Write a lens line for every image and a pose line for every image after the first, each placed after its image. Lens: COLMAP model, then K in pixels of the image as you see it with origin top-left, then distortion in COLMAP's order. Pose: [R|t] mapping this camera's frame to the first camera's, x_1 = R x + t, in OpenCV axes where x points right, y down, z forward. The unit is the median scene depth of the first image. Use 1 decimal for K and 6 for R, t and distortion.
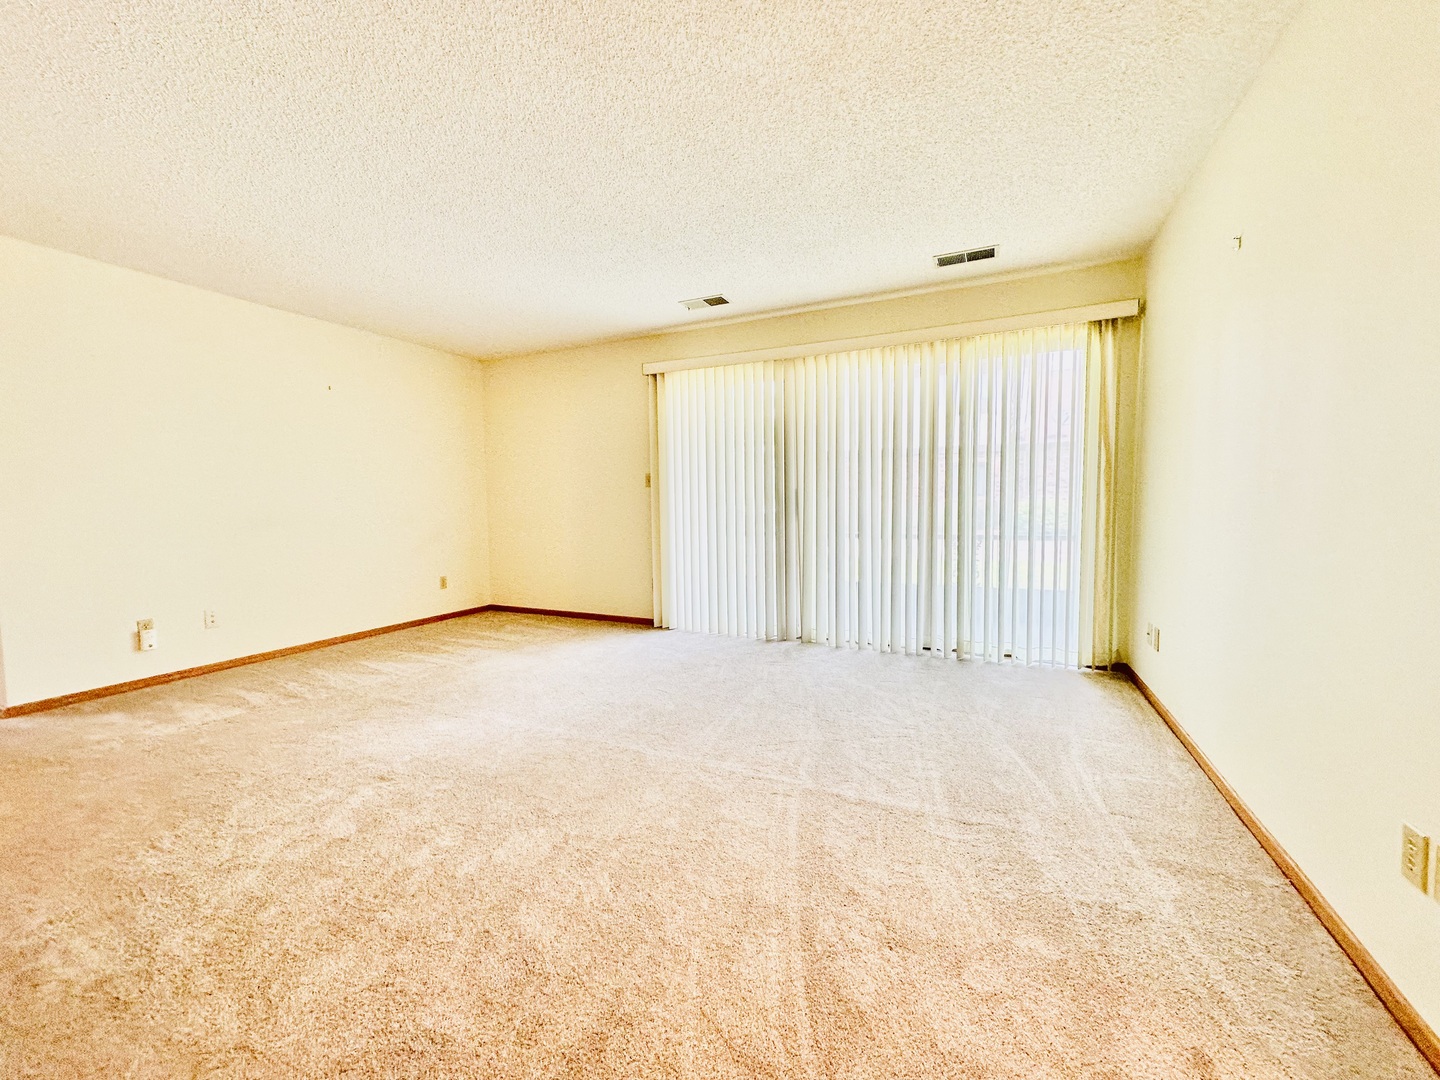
lens RADIAL K [[572.8, 0, 719.8], [0, 572.8, 538.2], [0, 0, 1]] dist [-0.000763, 0.000276]
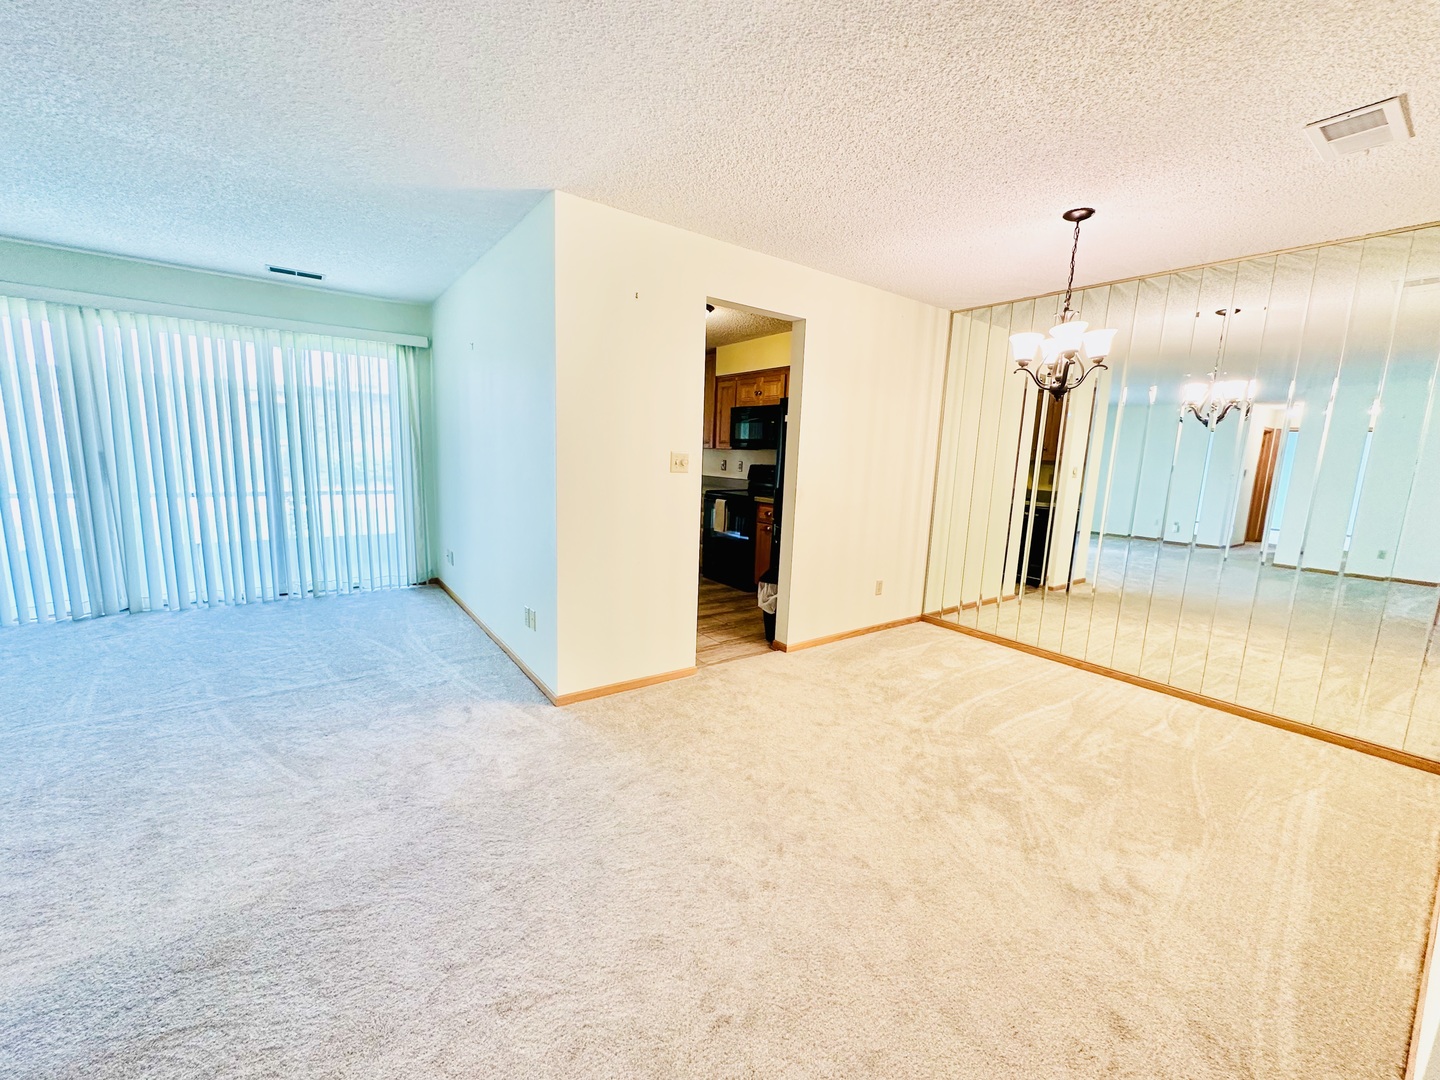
lens RADIAL K [[572.8, 0, 716.9], [0, 572.8, 541.1], [0, 0, 1]] dist [-0.000763, 0.000276]
pose [[0.480458, -0.105776, 0.870615, -0.267606], [0.013242, 0.993462, 0.113394, -0.044362], [-0.876918, -0.042953, 0.478718, -0.406182]]
